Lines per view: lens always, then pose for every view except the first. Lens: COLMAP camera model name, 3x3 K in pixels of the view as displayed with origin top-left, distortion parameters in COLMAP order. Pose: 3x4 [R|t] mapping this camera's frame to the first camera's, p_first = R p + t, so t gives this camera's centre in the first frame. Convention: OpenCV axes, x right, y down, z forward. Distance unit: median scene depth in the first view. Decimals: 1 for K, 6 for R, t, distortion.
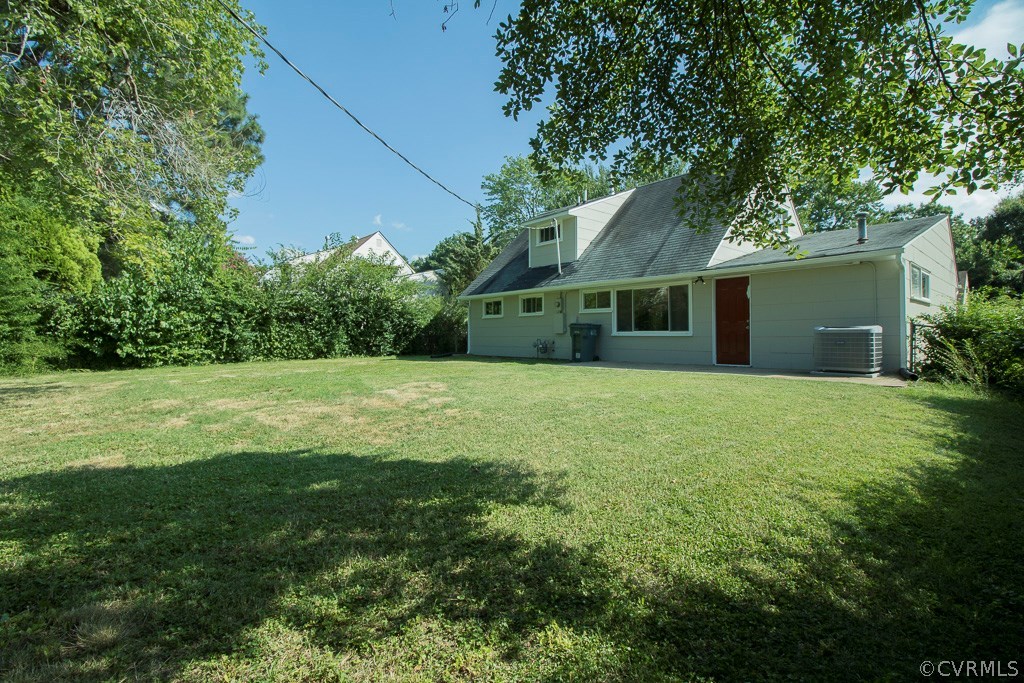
lens RADIAL K [[476.9, 0, 512.9], [0, 476.9, 335.5], [0, 0, 1]] dist [-0.010434, -0.007441]
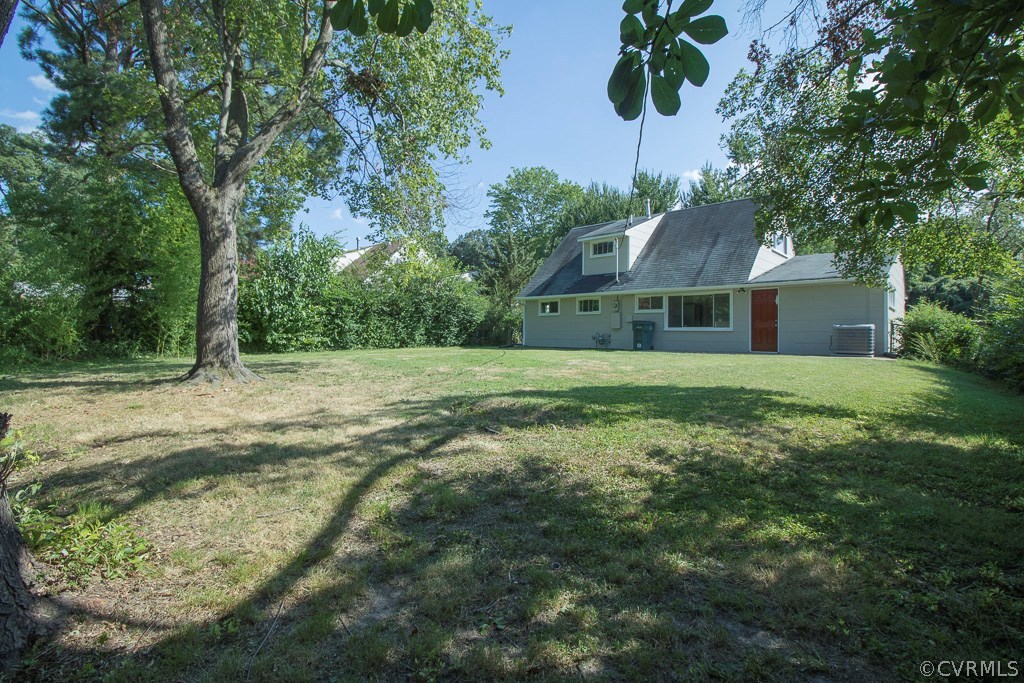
lens RADIAL K [[476.9, 0, 511.2], [0, 476.9, 338.8], [0, 0, 1]] dist [-0.010434, -0.007441]
pose [[0.994051, 0.011379, 0.108322, -0.316485], [-0.012491, 0.999876, 0.009590, 0.014459], [-0.108199, -0.010886, 0.994070, -0.227036]]
